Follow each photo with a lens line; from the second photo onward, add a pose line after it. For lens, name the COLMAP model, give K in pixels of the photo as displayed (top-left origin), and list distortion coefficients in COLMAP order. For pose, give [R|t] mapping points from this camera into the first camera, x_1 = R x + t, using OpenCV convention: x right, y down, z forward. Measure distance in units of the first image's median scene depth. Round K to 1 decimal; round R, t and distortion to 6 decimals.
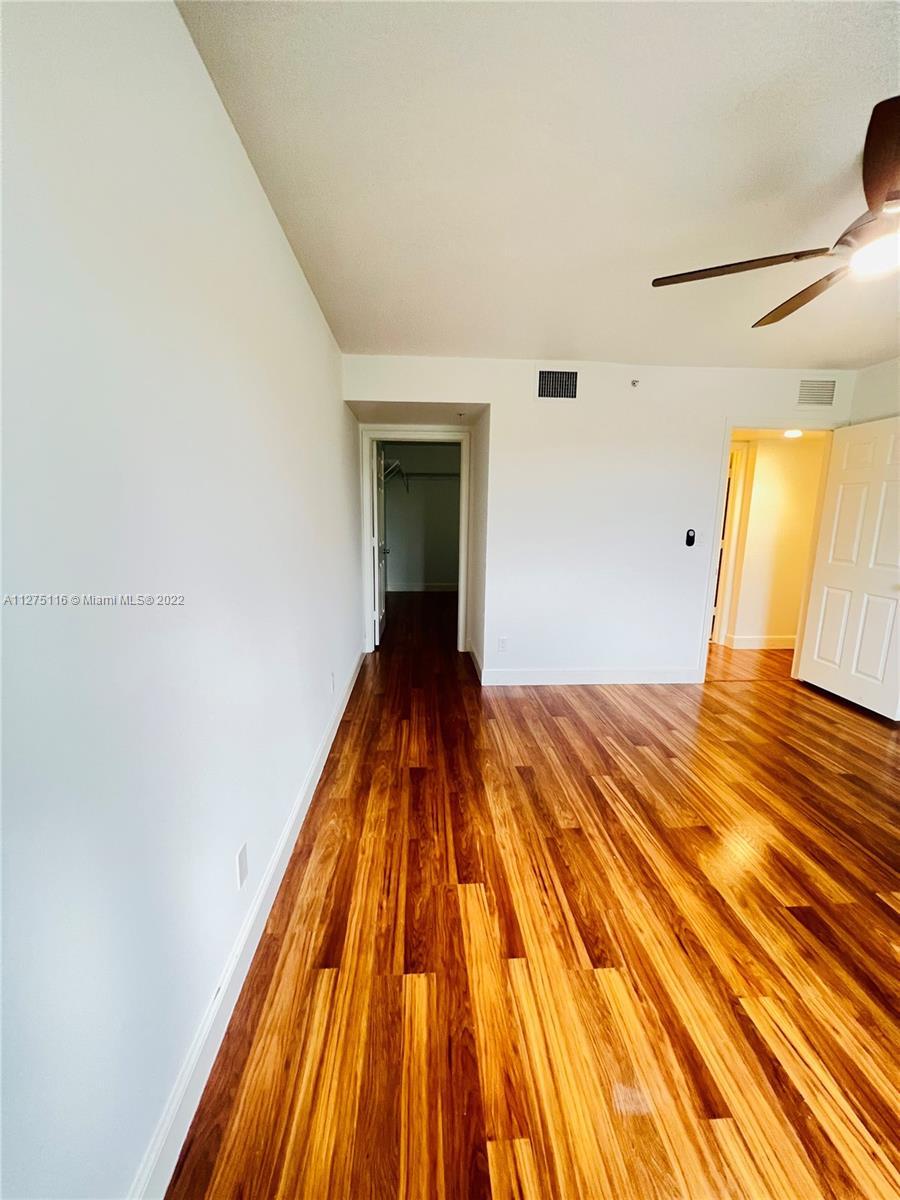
lens RADIAL K [[480.8, 0, 450.0], [0, 480.8, 600.0], [0, 0, 1]] dist [-0.001518, 0.000357]
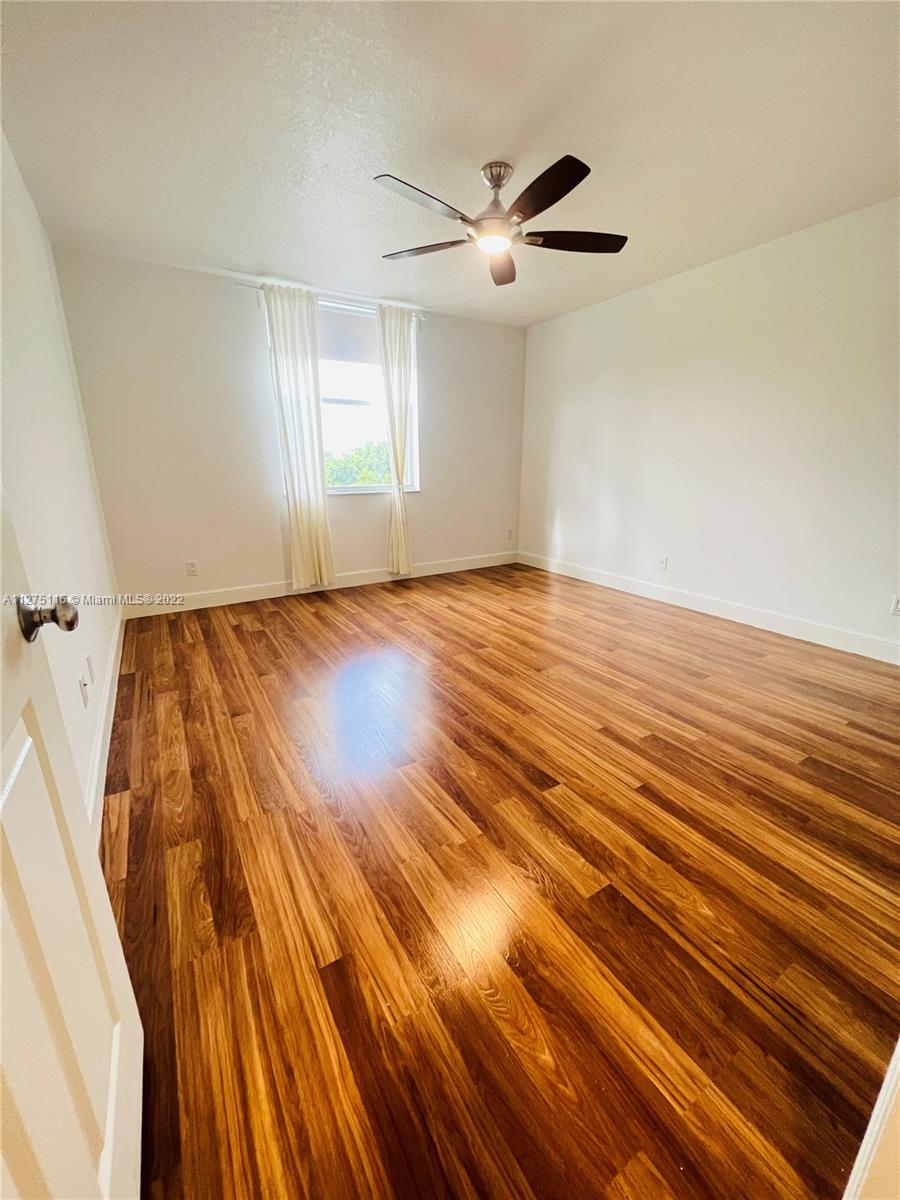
lens RADIAL K [[480.8, 0, 450.0], [0, 480.8, 600.0], [0, 0, 1]] dist [-0.001518, 0.000357]
pose [[-0.887196, 0.118264, -0.445979, 1.051814], [-0.089296, 0.904306, 0.417440, -0.167524], [0.452670, 0.410175, -0.791736, 1.490837]]
